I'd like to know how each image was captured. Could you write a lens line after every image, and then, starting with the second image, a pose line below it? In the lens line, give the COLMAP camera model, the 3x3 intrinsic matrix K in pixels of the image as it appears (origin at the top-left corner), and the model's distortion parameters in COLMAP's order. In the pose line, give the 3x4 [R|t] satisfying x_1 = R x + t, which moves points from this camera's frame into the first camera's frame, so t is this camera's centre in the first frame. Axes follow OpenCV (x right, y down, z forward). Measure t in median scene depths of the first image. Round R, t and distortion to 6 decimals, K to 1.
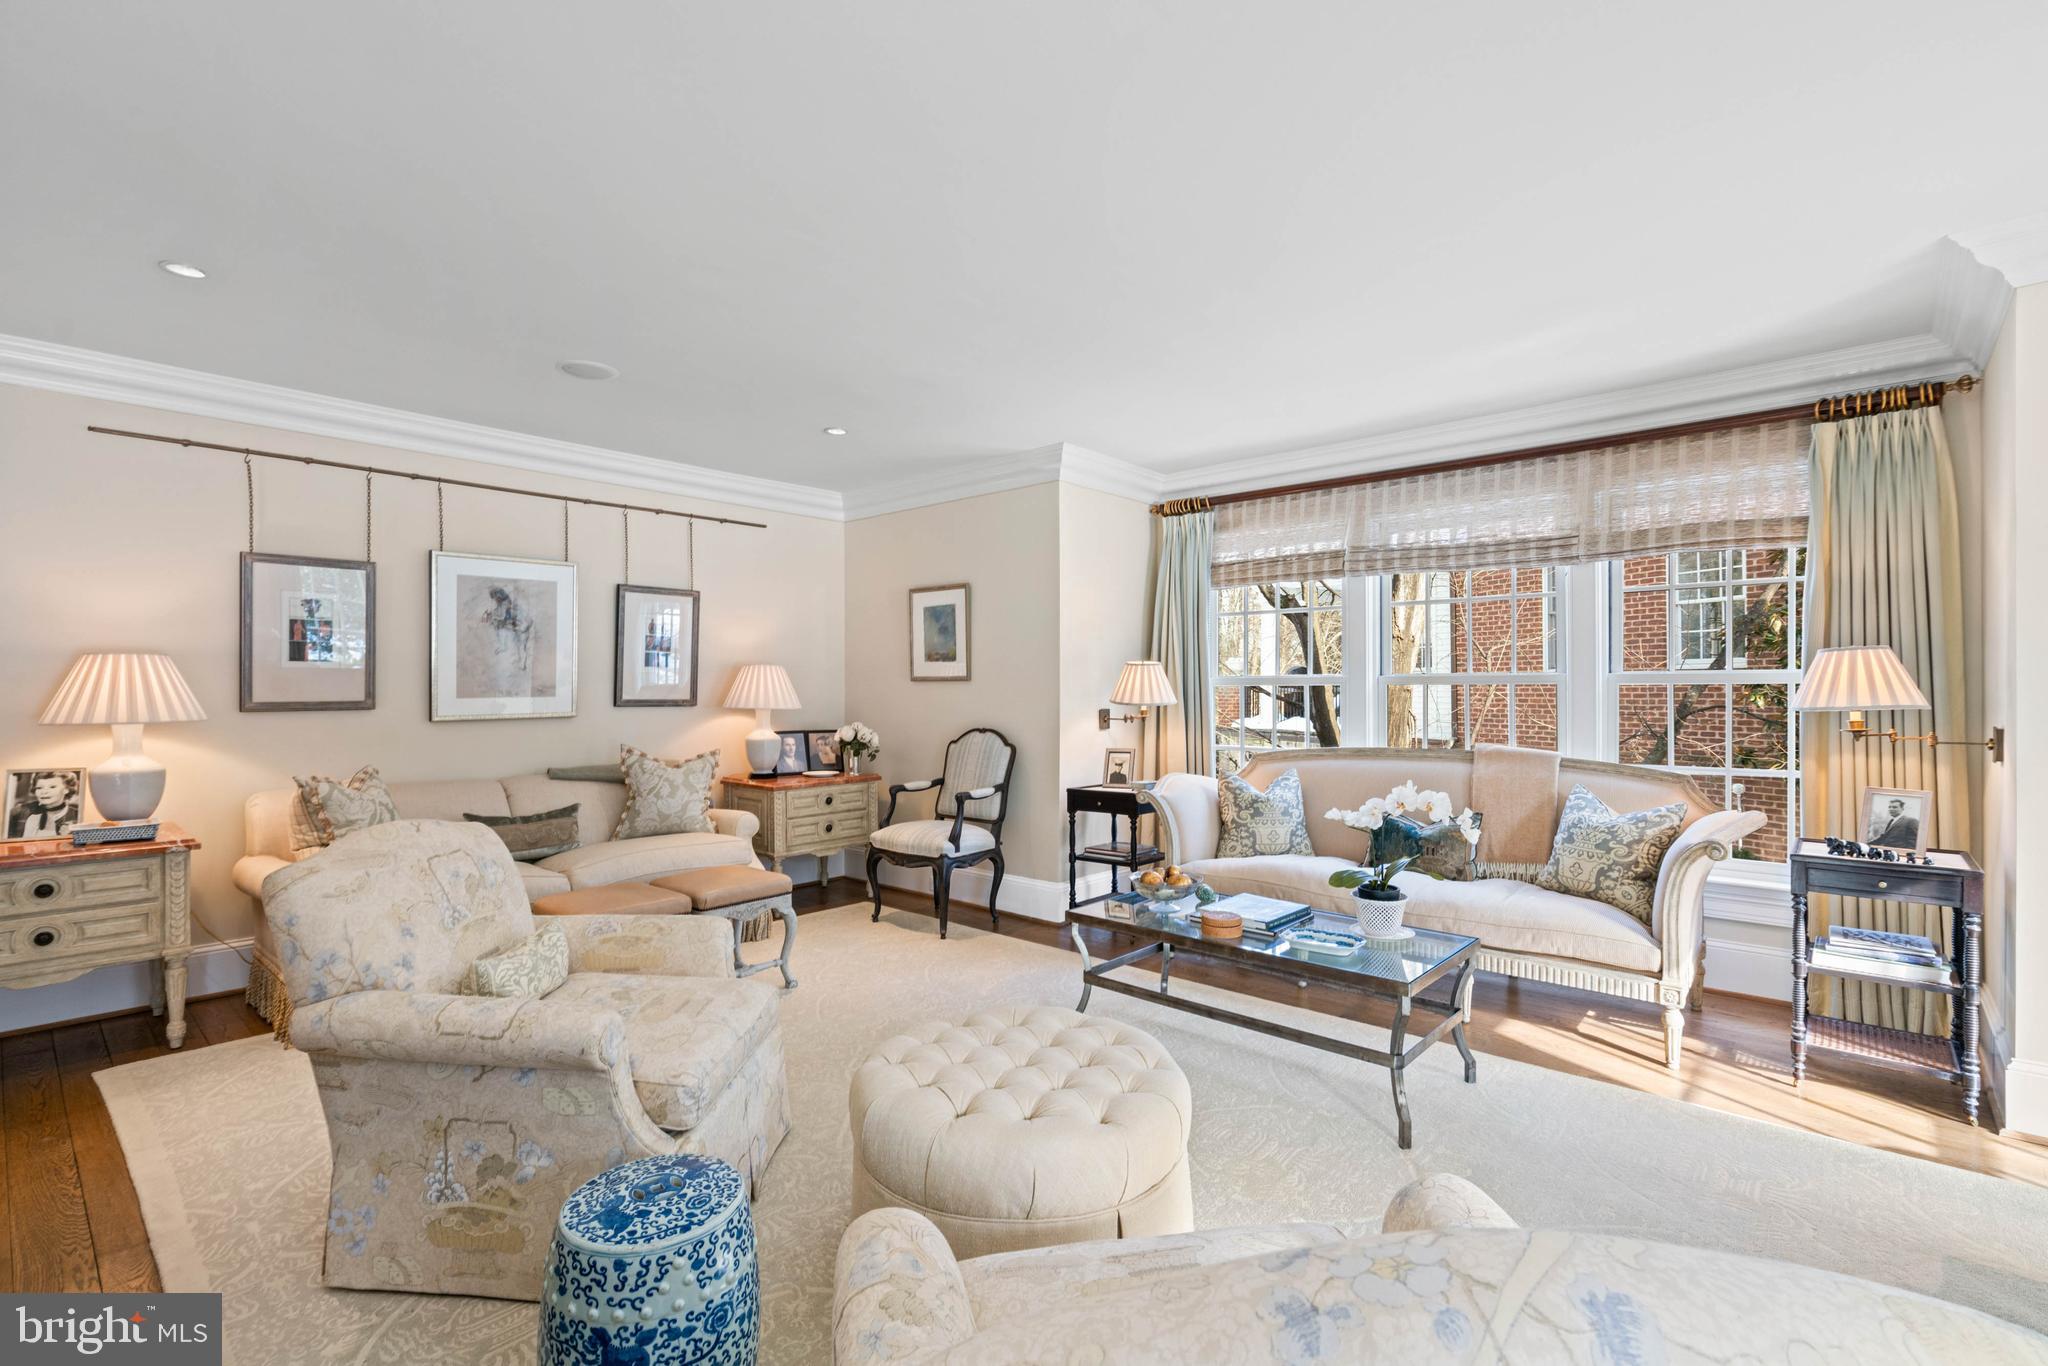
lens RADIAL K [[937.4, 0, 1015.6], [0, 937.4, 681.7], [0, 0, 1]] dist [-0.001492, 0.000785]
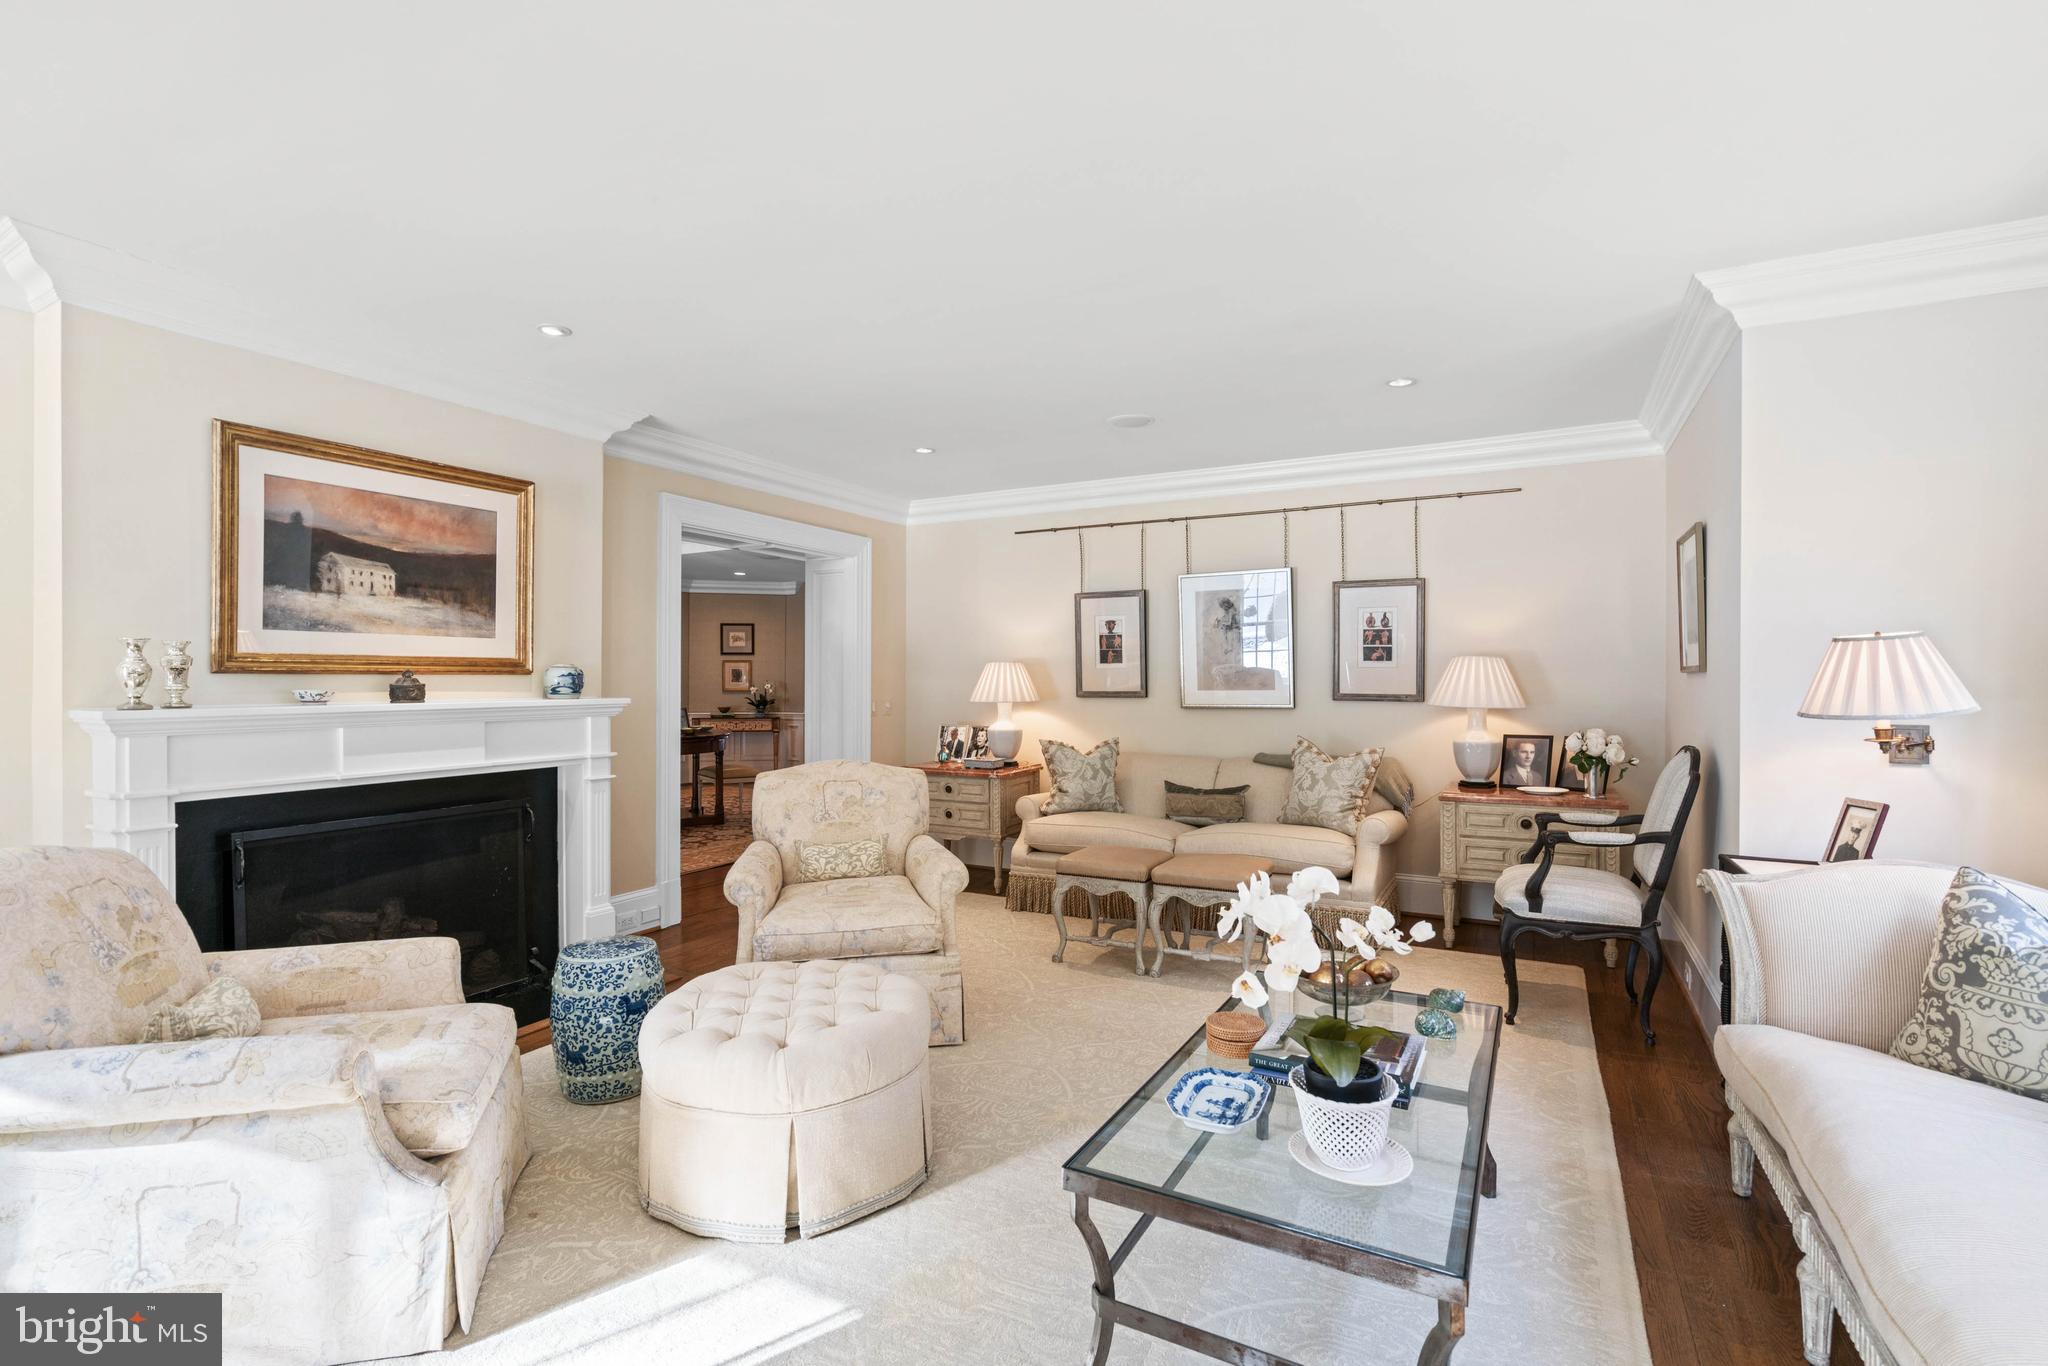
lens RADIAL K [[937.4, 0, 1019.7], [0, 937.4, 681.0], [0, 0, 1]] dist [-0.001492, 0.000785]
pose [[0.239614, 0.001050, -0.970868, 0.556256], [0.005018, 0.999985, 0.002320, 0.001313], [0.970855, -0.005427, 0.239605, 0.461638]]
